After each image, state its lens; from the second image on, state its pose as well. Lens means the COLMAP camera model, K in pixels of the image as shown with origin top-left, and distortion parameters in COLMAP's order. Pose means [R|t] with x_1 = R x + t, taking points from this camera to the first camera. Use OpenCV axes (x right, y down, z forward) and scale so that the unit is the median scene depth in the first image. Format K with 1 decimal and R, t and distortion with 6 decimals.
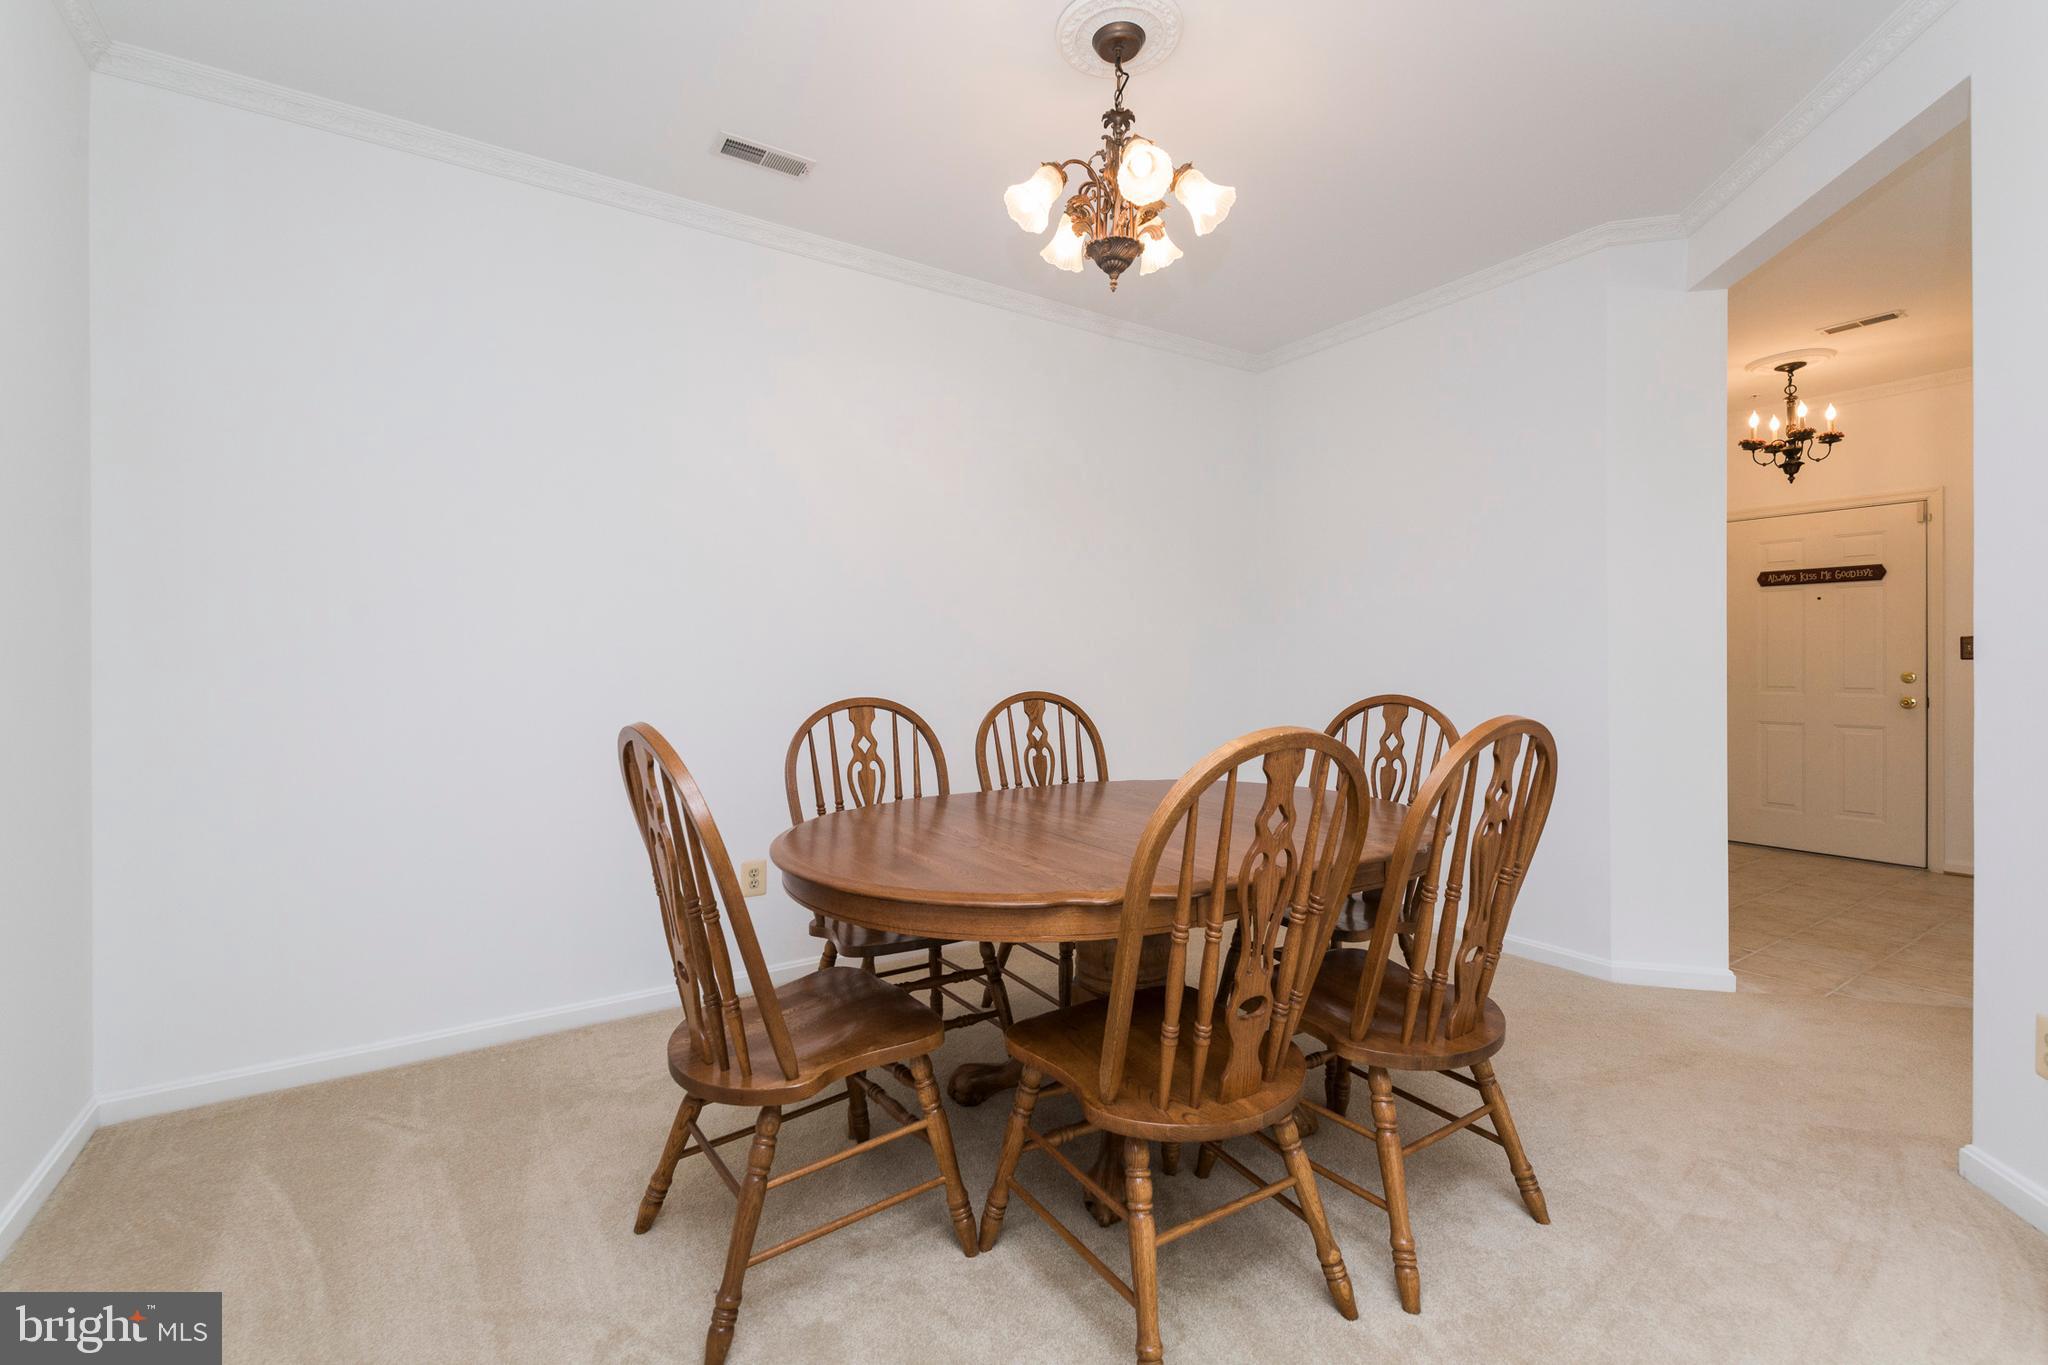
lens RADIAL K [[891.7, 0, 1030.9], [0, 891.7, 674.6], [0, 0, 1]] dist [0.017772, -0.010161]
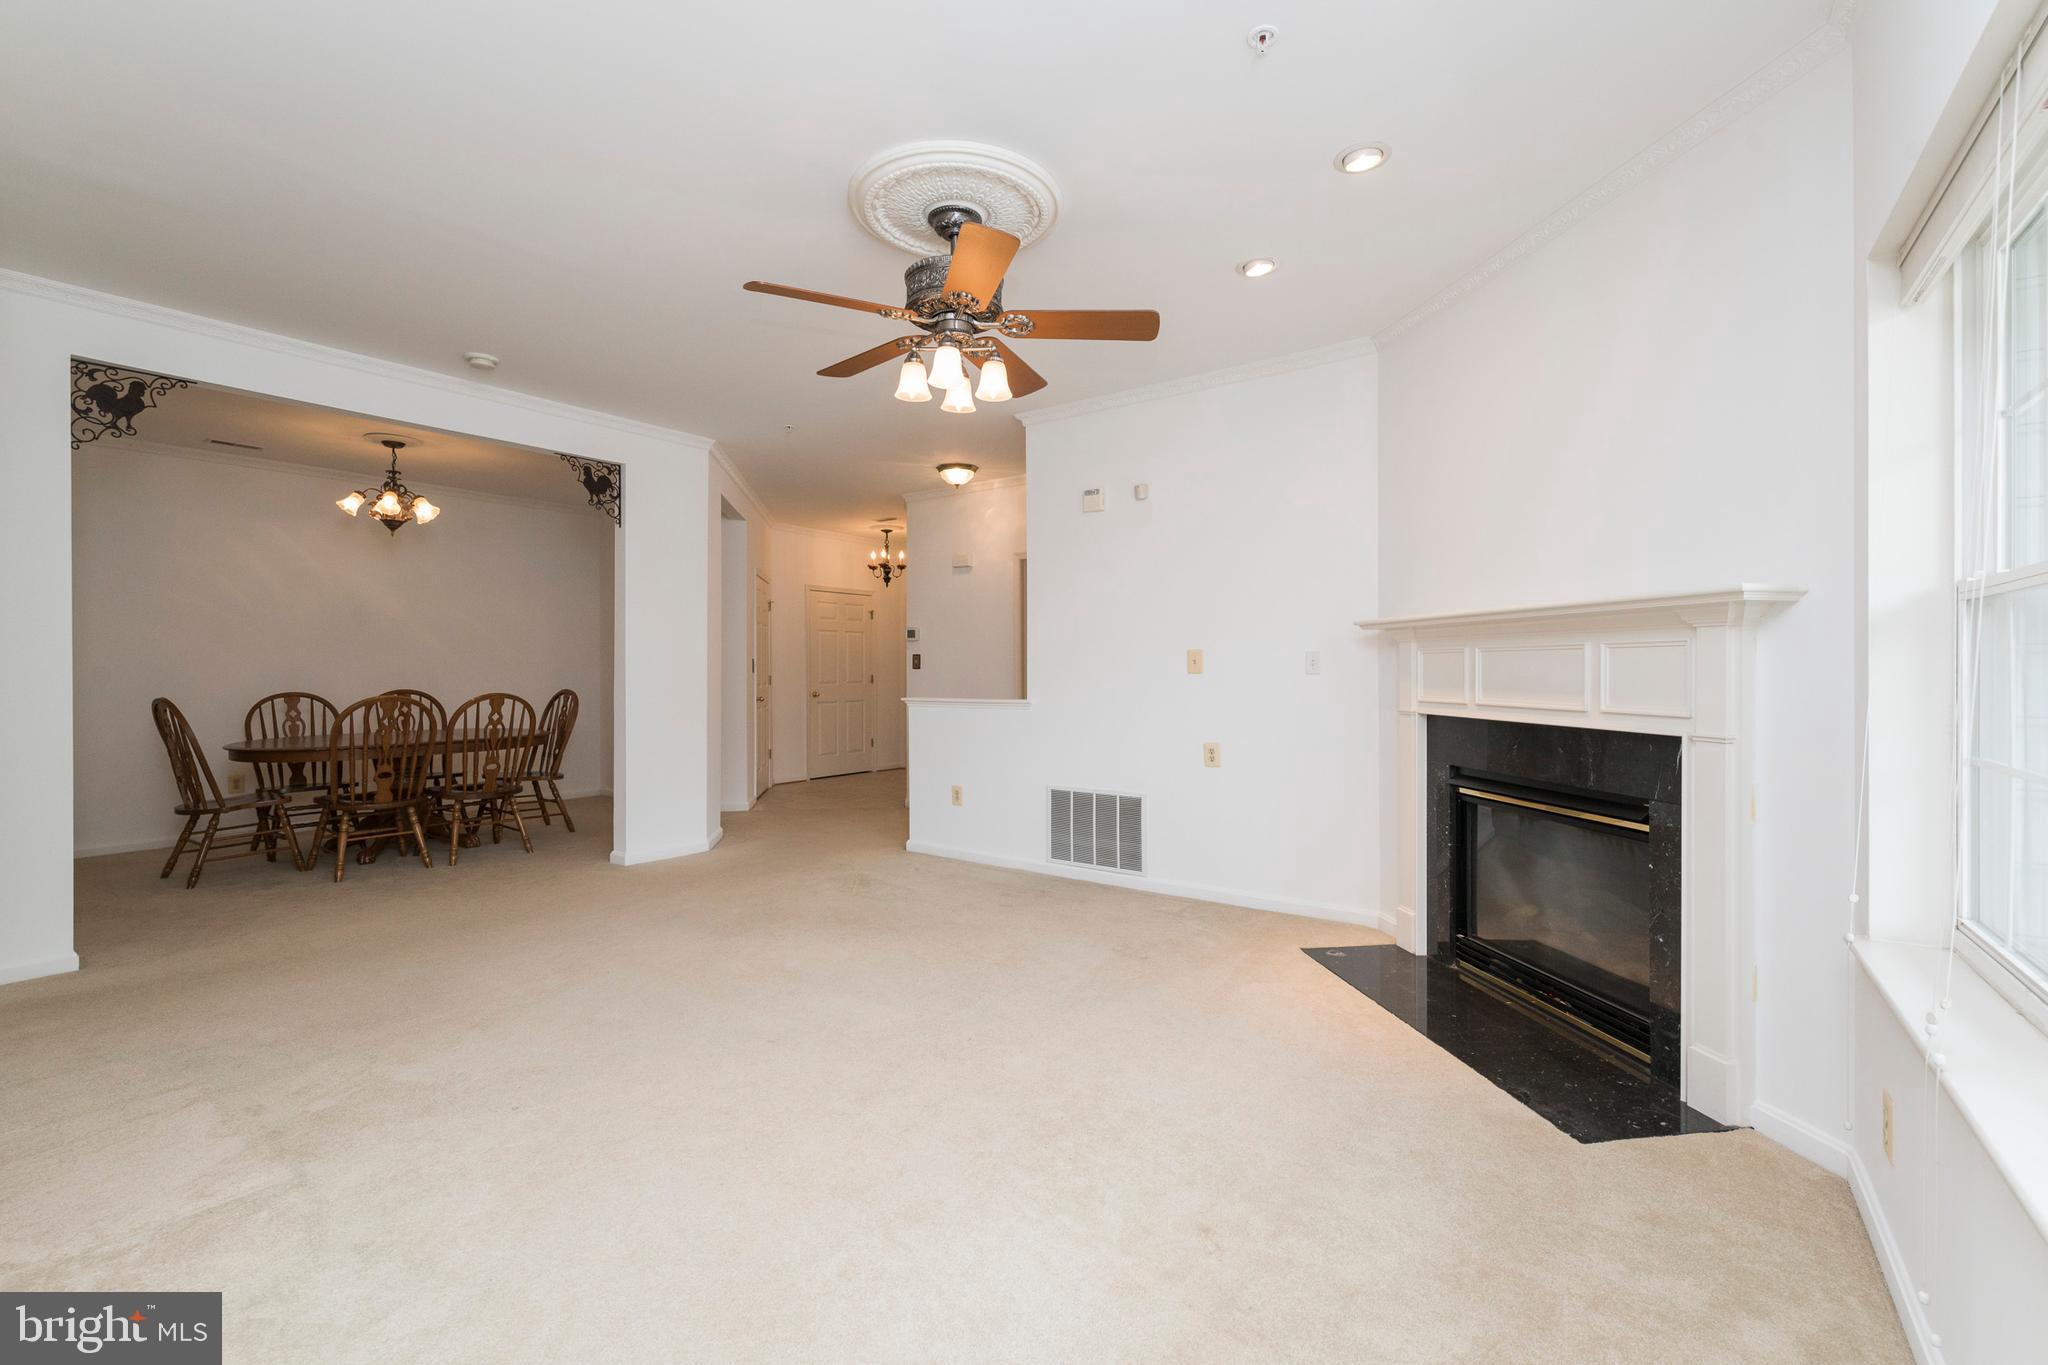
lens RADIAL K [[891.7, 0, 1030.9], [0, 891.7, 674.6], [0, 0, 1]] dist [0.017772, -0.010161]
pose [[0.935042, 0.002731, 0.354526, 0.434422], [-0.000640, 0.999982, -0.006014, -0.002092], [-0.354536, 0.005396, 0.935027, -1.014775]]
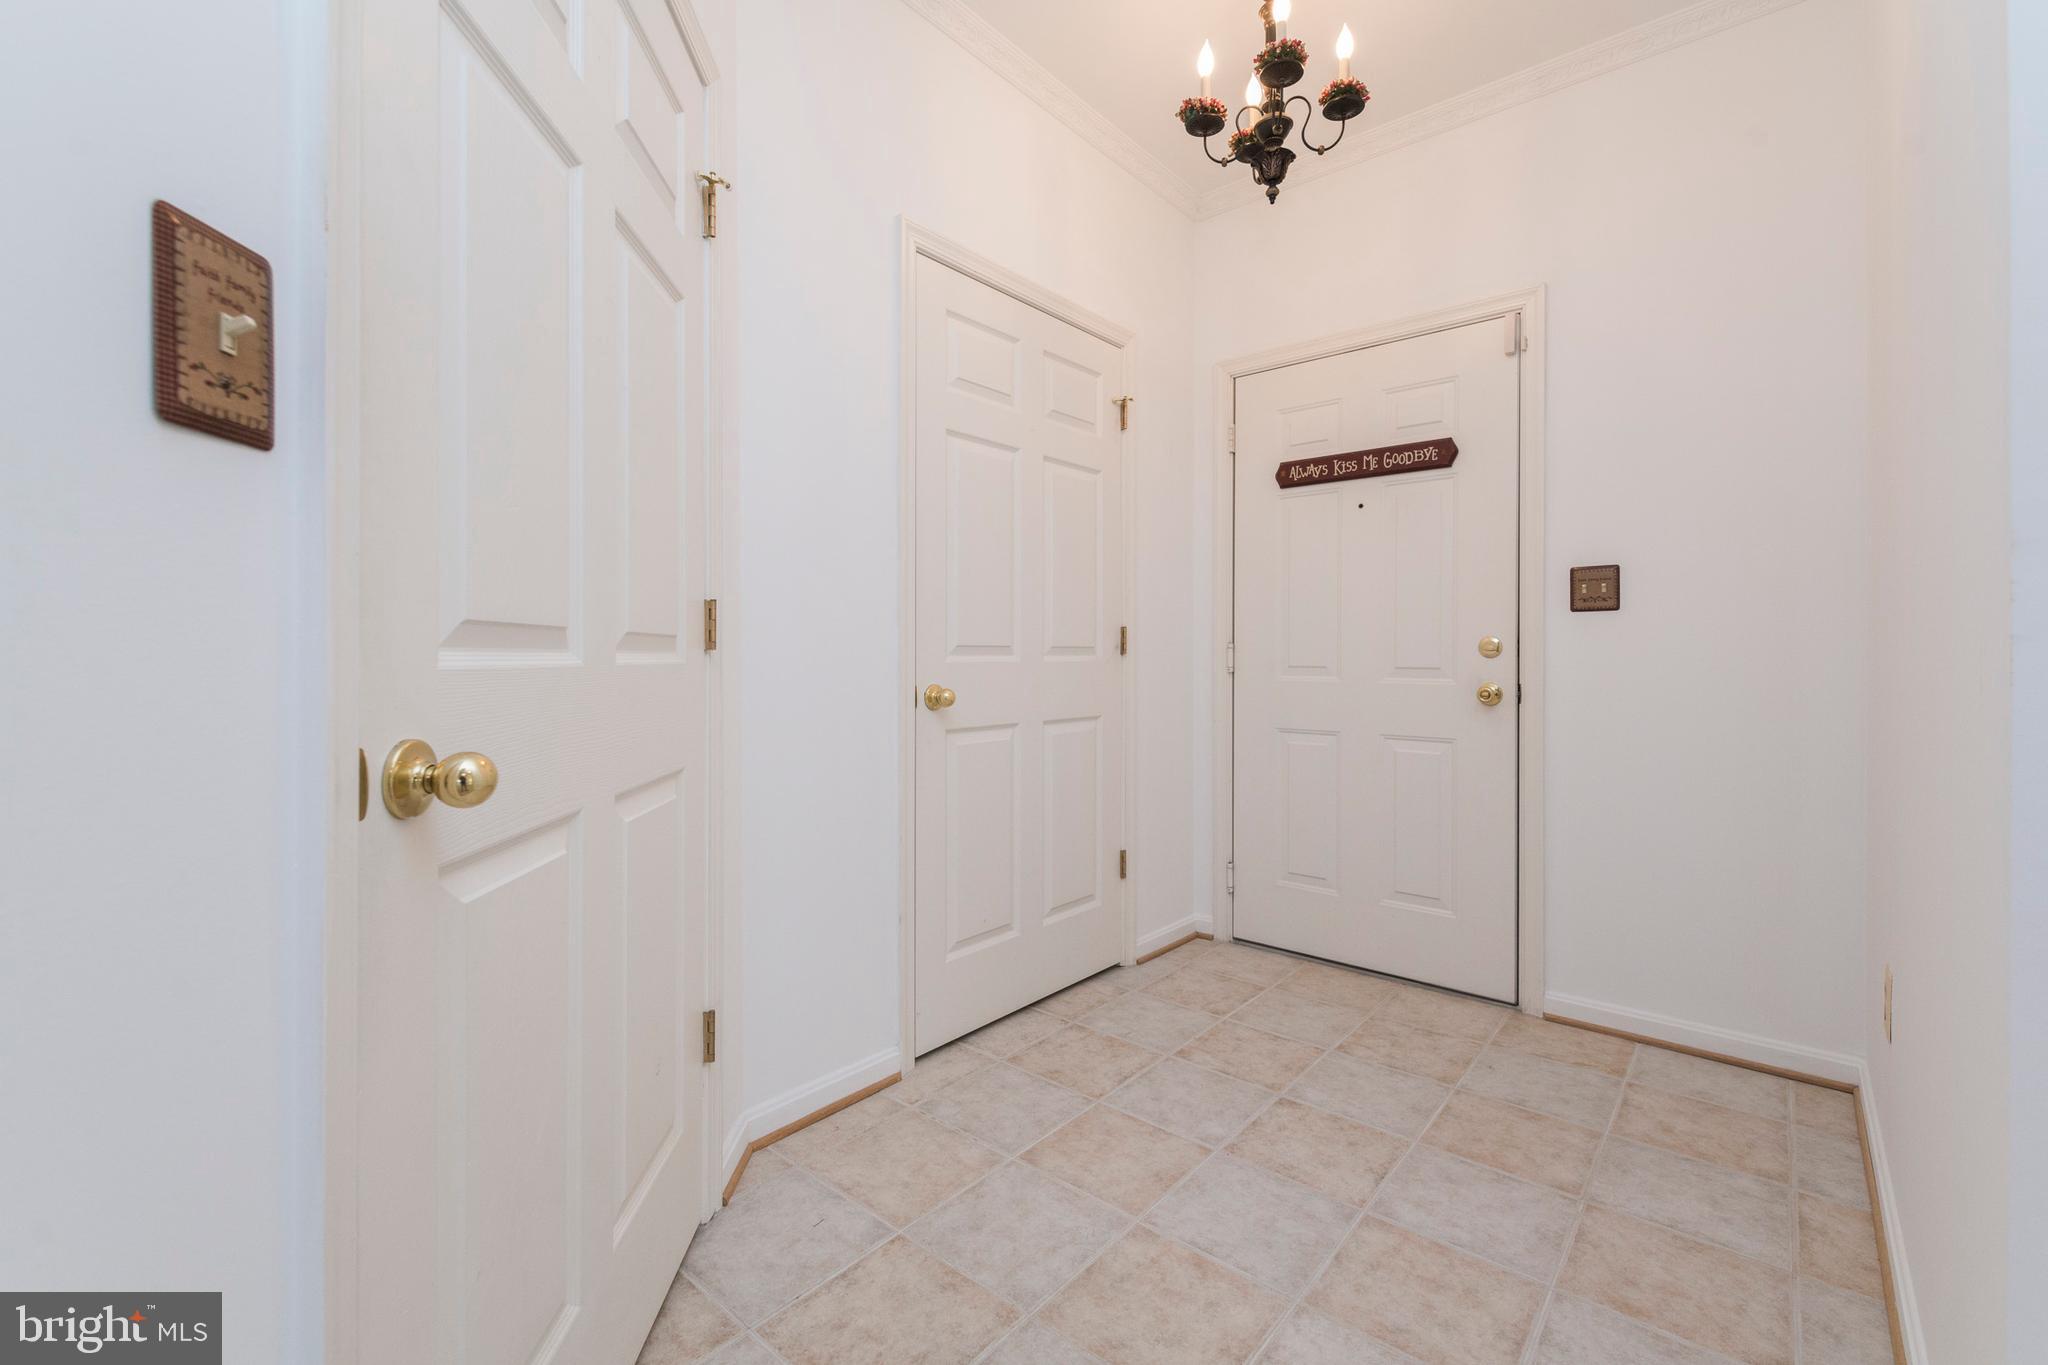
lens RADIAL K [[891.7, 0, 1030.9], [0, 891.7, 674.6], [0, 0, 1]] dist [0.017772, -0.010161]
pose [[0.958487, -0.014593, 0.284763, 0.606859], [0.008329, 0.999696, 0.023197, 0.005098], [-0.285015, -0.019862, 0.958317, 0.611576]]
